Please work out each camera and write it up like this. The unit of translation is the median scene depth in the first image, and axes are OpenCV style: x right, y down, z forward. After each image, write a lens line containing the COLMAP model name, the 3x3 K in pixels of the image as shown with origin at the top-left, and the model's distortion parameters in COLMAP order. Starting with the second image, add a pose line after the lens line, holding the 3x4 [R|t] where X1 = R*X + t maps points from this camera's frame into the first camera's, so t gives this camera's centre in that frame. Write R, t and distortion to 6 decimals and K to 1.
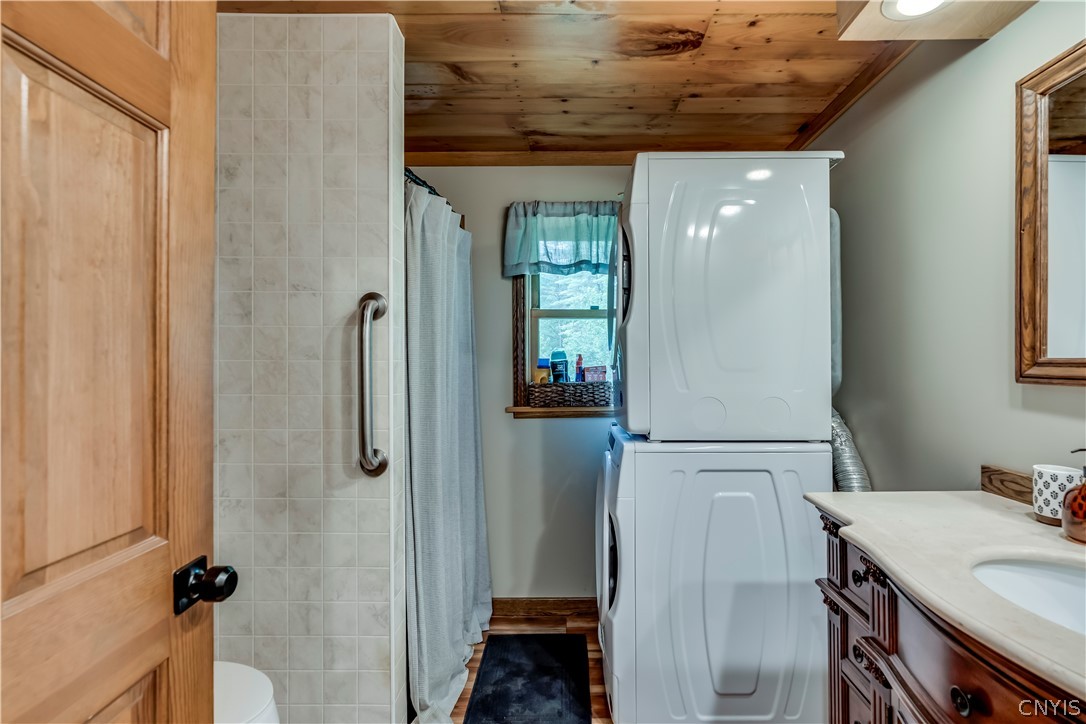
lens RADIAL K [[511.1, 0, 543.8], [0, 511.1, 358.8], [0, 0, 1]] dist [0.001181, 0.004463]
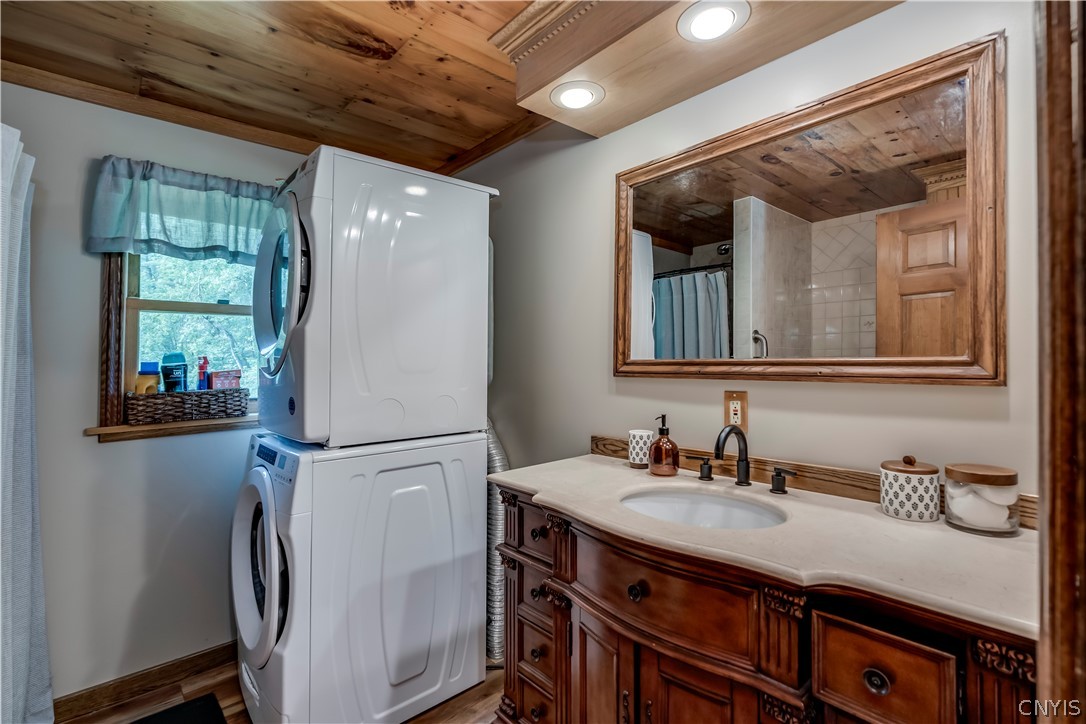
lens RADIAL K [[511.1, 0, 542.0], [0, 511.1, 356.2], [0, 0, 1]] dist [0.001181, 0.004463]
pose [[0.753071, -0.000741, 0.657939, -0.109722], [0.005990, 0.999966, -0.005729, -0.002577], [-0.657912, 0.008256, 0.753049, 0.018445]]
